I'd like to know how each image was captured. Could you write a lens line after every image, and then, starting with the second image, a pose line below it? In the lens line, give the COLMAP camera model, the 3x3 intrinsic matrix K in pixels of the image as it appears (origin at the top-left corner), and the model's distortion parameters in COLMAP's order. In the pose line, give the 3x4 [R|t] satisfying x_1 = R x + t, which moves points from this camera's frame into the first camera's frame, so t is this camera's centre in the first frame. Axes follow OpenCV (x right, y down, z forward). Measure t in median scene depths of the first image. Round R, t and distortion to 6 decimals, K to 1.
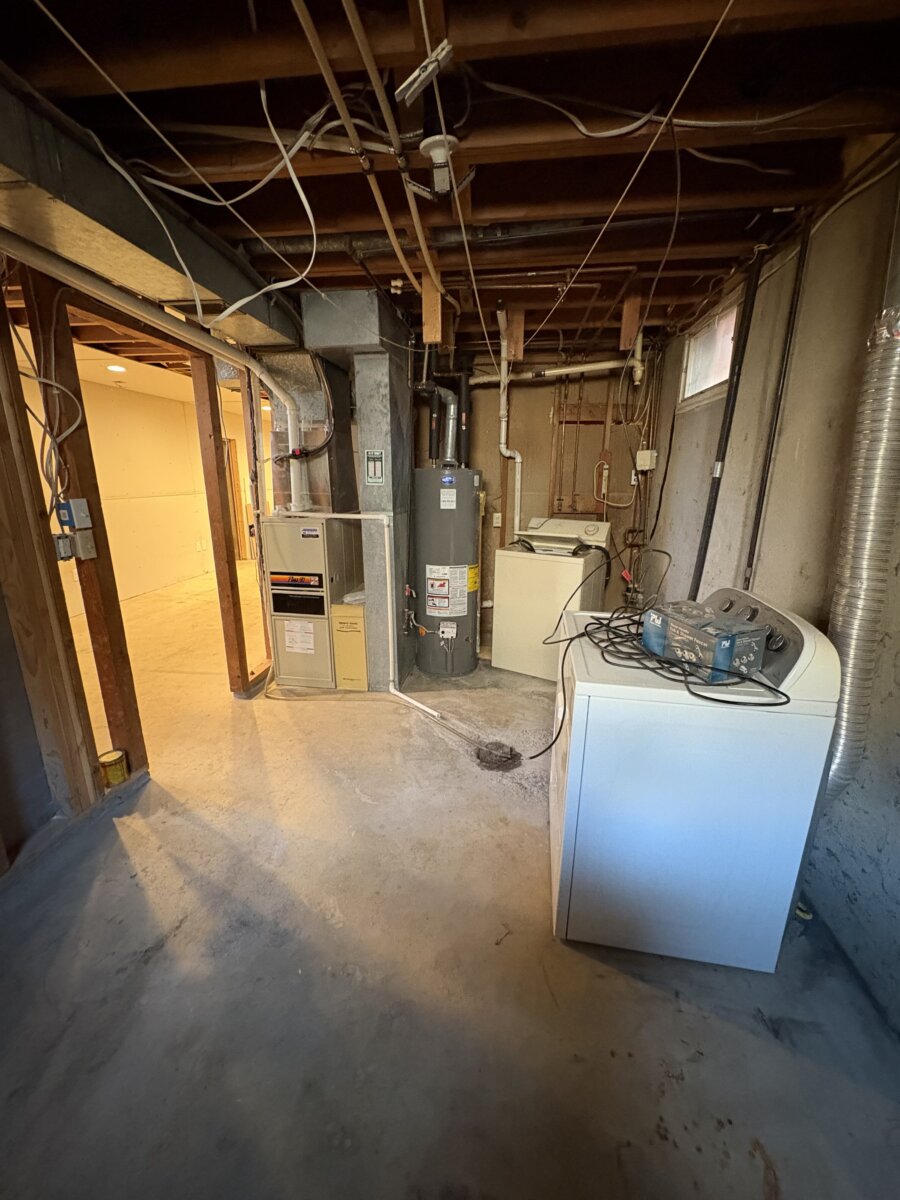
lens RADIAL K [[476.8, 0, 454.4], [0, 476.8, 598.9], [0, 0, 1]] dist [-0.000749, 0.000195]
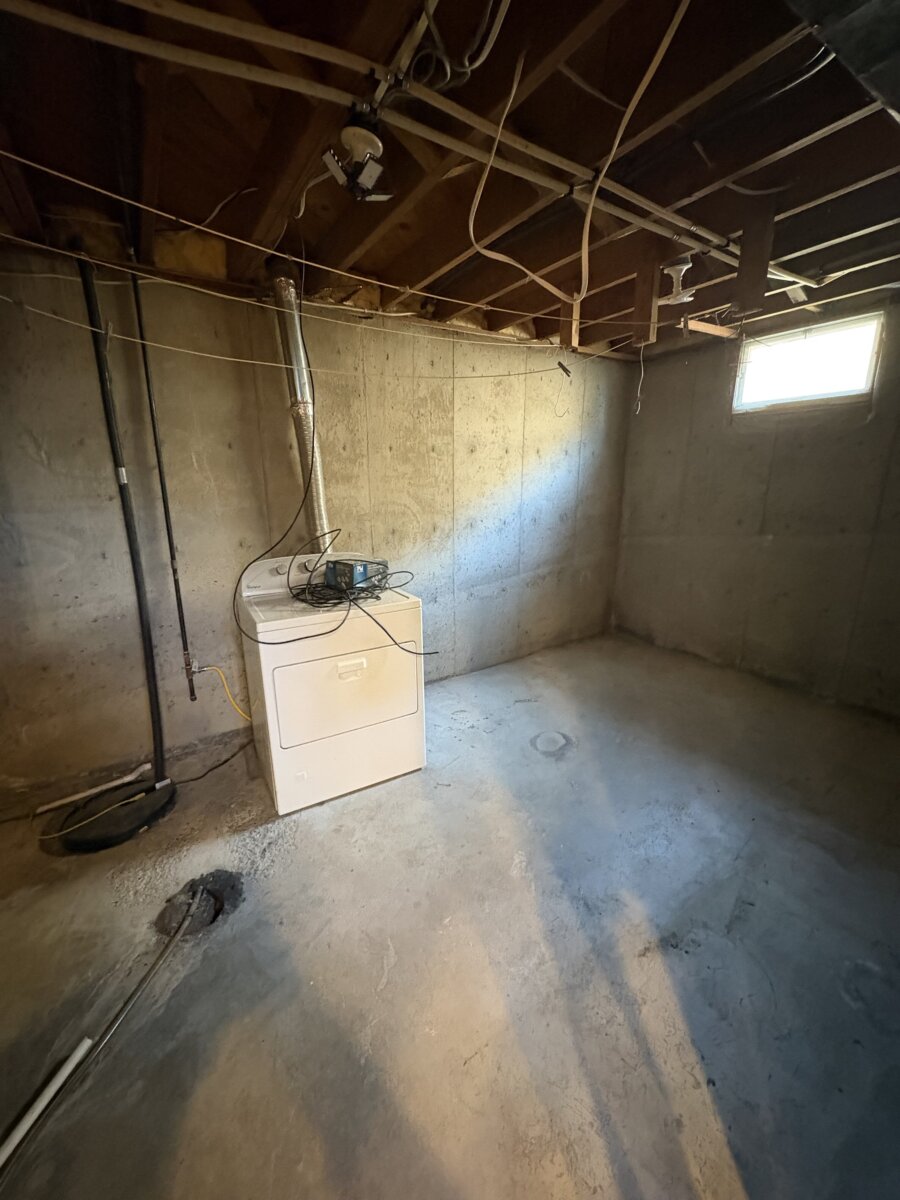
lens RADIAL K [[476.8, 0, 454.4], [0, 476.8, 598.9], [0, 0, 1]] dist [-0.000749, 0.000195]
pose [[-0.637692, -0.199198, 0.744089, -0.855777], [0.192403, 0.894175, 0.404268, -0.392901], [-0.745875, 0.400964, -0.531882, 1.428705]]
